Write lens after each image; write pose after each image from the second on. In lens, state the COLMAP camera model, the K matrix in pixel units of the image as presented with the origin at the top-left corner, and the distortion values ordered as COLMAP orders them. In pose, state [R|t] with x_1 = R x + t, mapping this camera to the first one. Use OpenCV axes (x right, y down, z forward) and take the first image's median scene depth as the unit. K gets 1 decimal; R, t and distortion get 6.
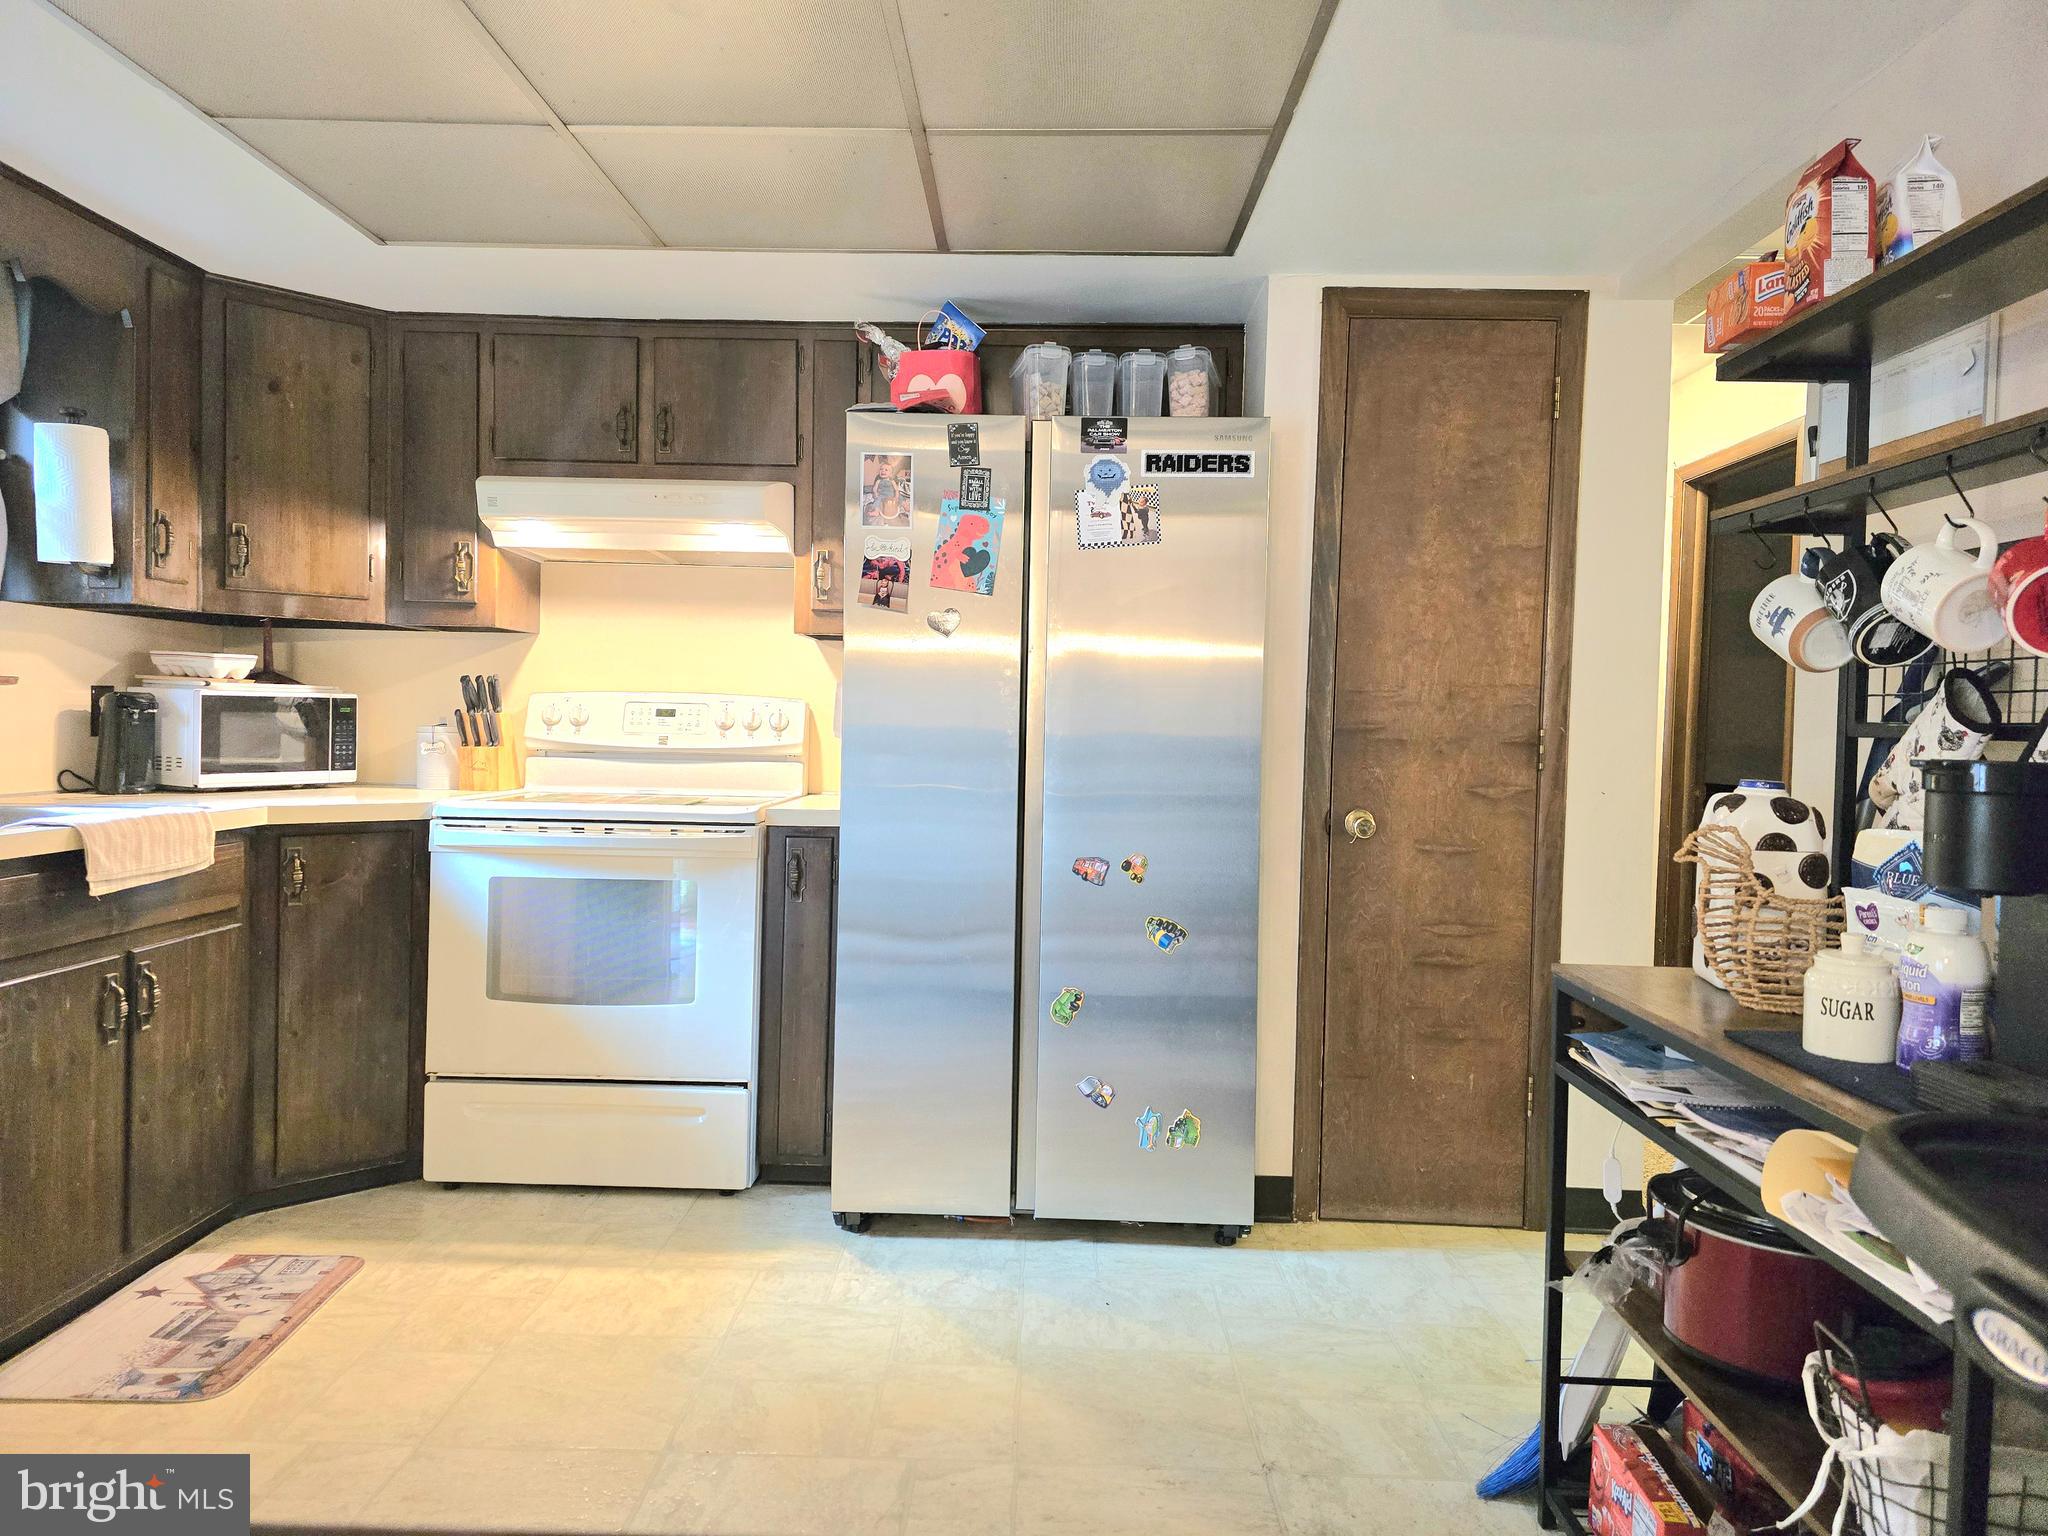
lens RADIAL K [[1372.4, 0, 1023.6], [0, 1372.4, 758.1], [0, 0, 1]] dist [0.068360, -0.060438]
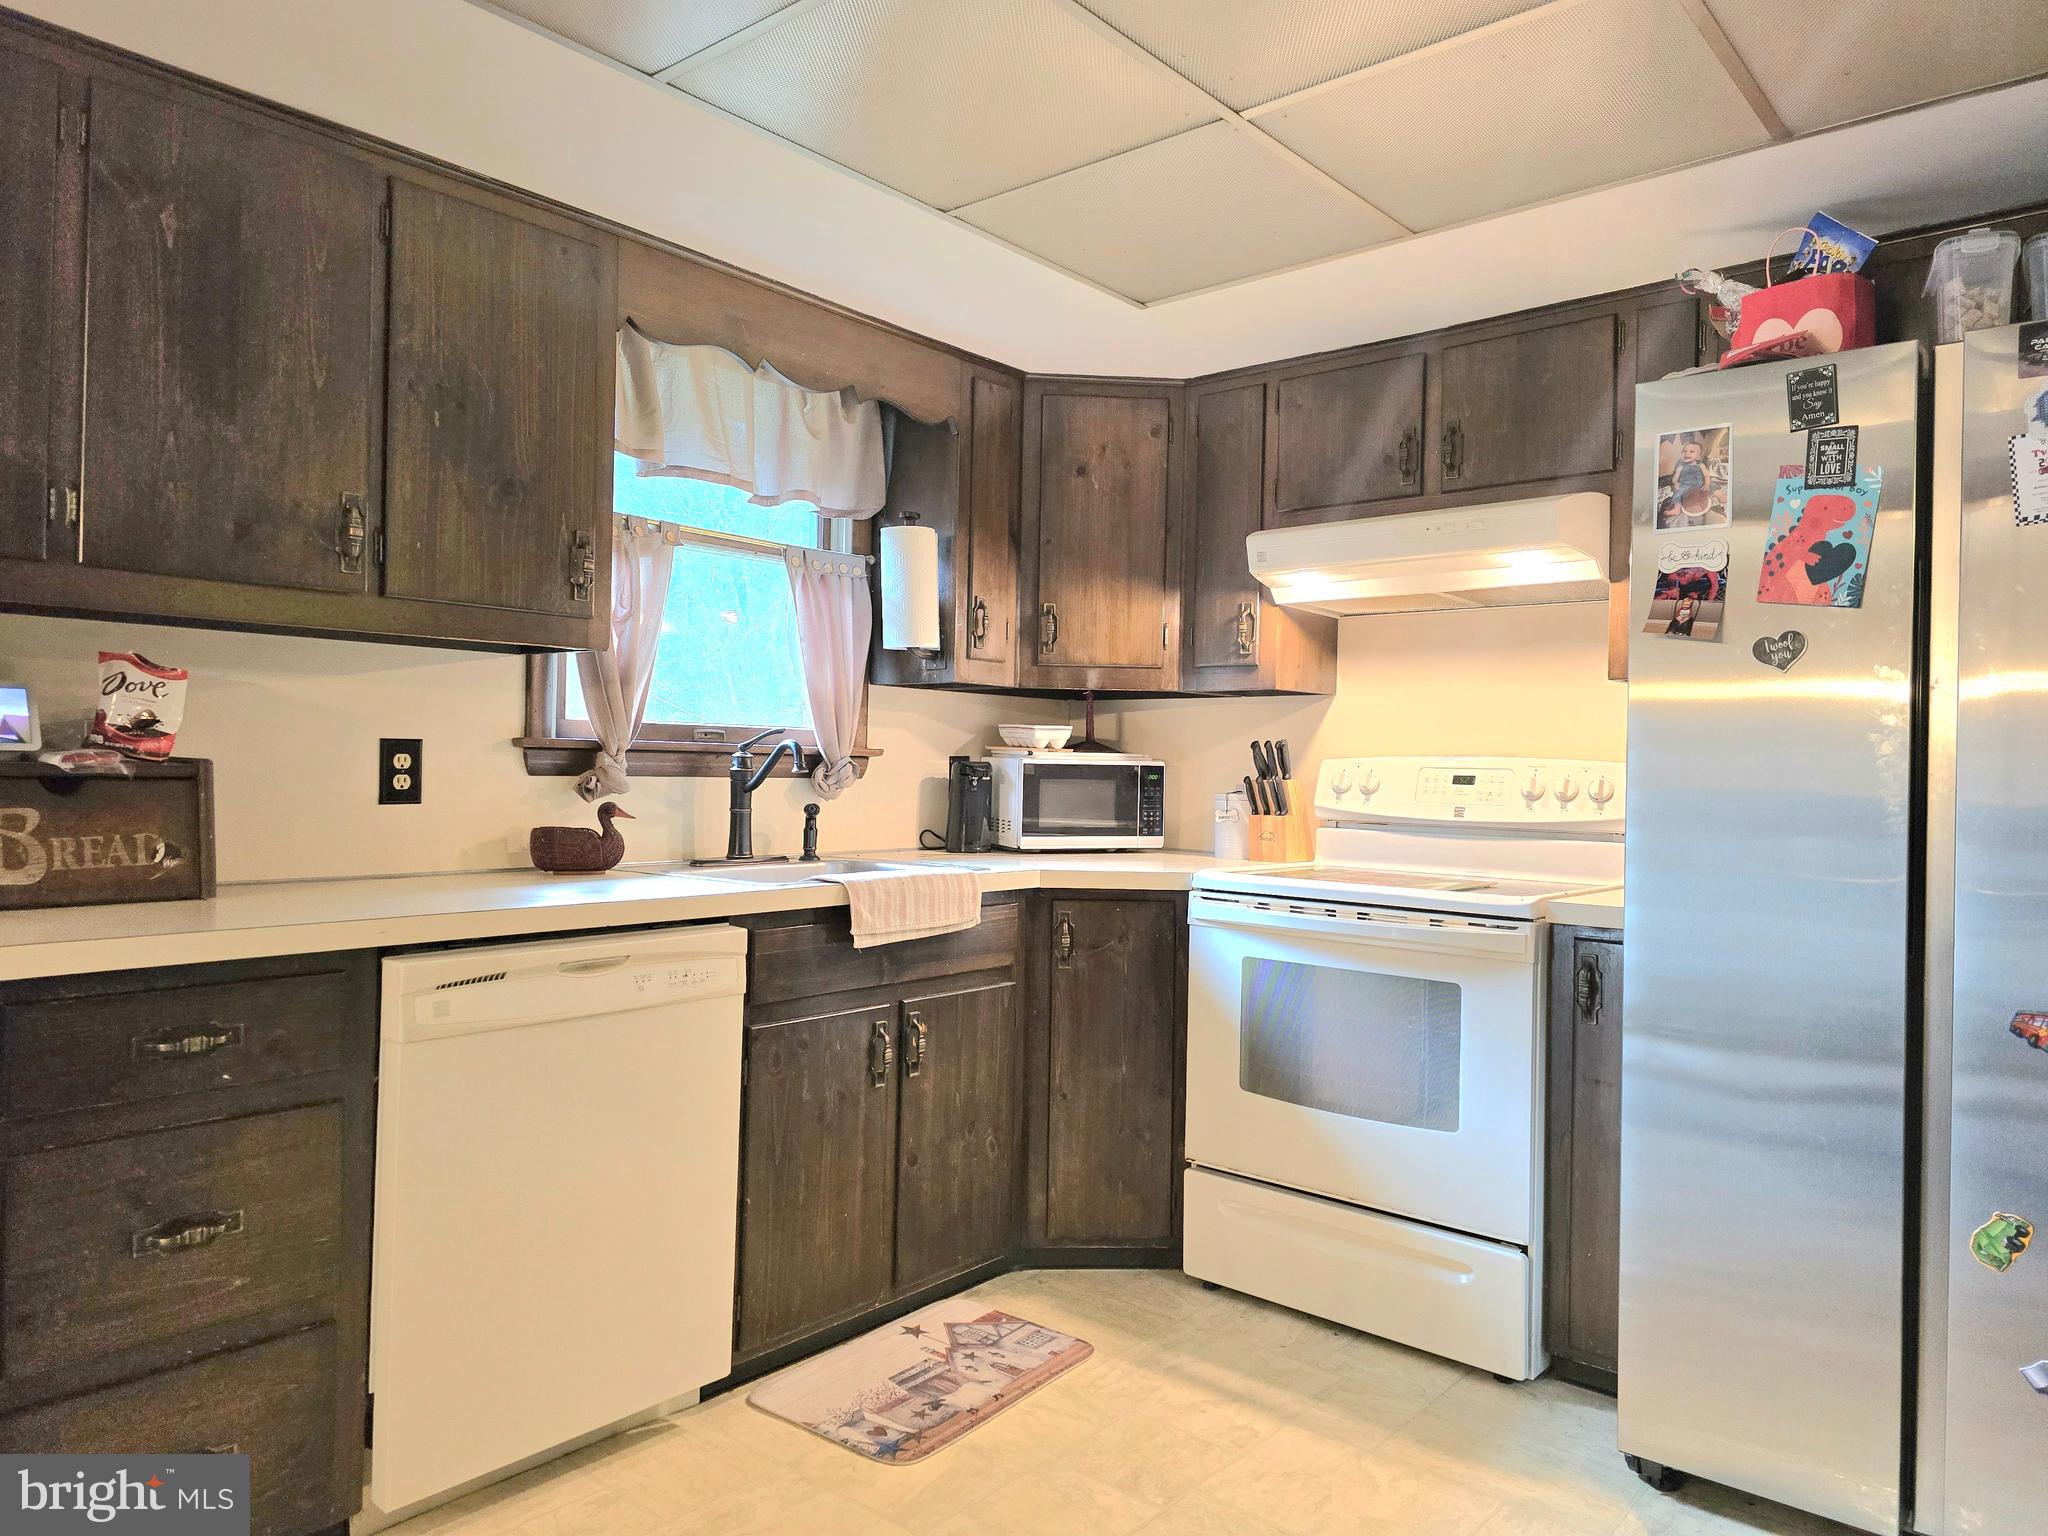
lens RADIAL K [[1372.4, 0, 1023.6], [0, 1372.4, 758.1], [0, 0, 1]] dist [0.068360, -0.060438]
pose [[0.773132, -0.010544, -0.634157, 0.091801], [-0.020430, 0.998929, -0.041516, -0.006027], [0.633915, 0.045053, 0.772089, 0.195605]]
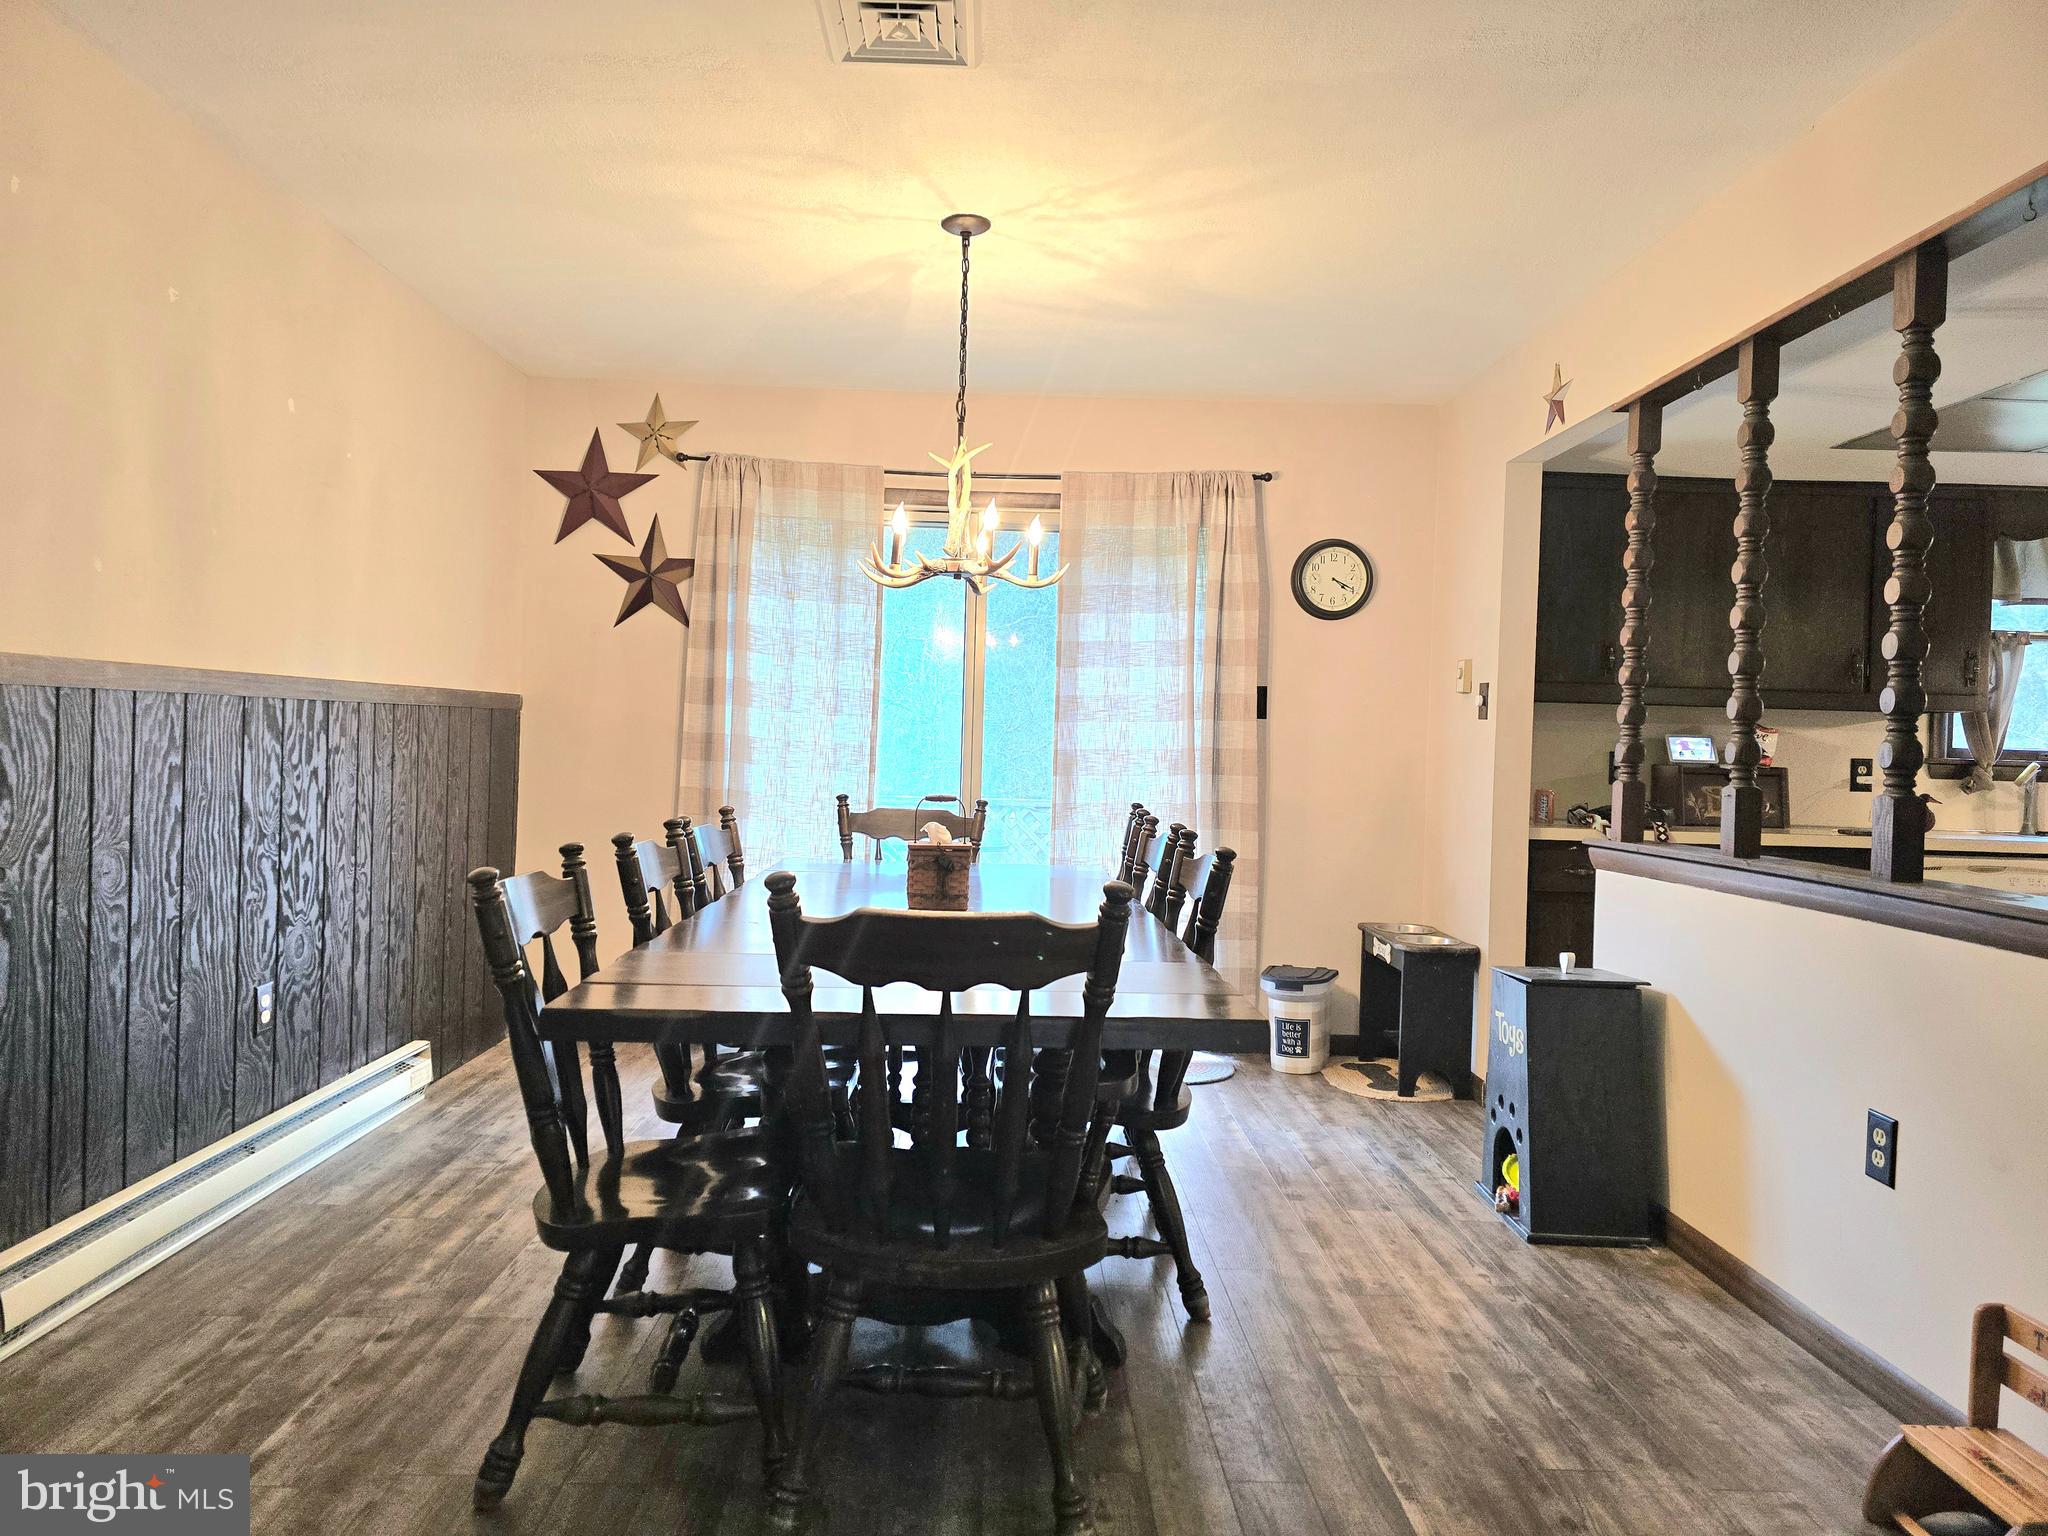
lens RADIAL K [[1372.4, 0, 1023.6], [0, 1372.4, 758.1], [0, 0, 1]] dist [0.068360, -0.060438]
pose [[0.039150, -0.010632, -0.999177, 0.900714], [-0.058184, 0.998223, -0.012901, 0.034774], [0.997538, 0.058641, 0.038462, -0.462191]]
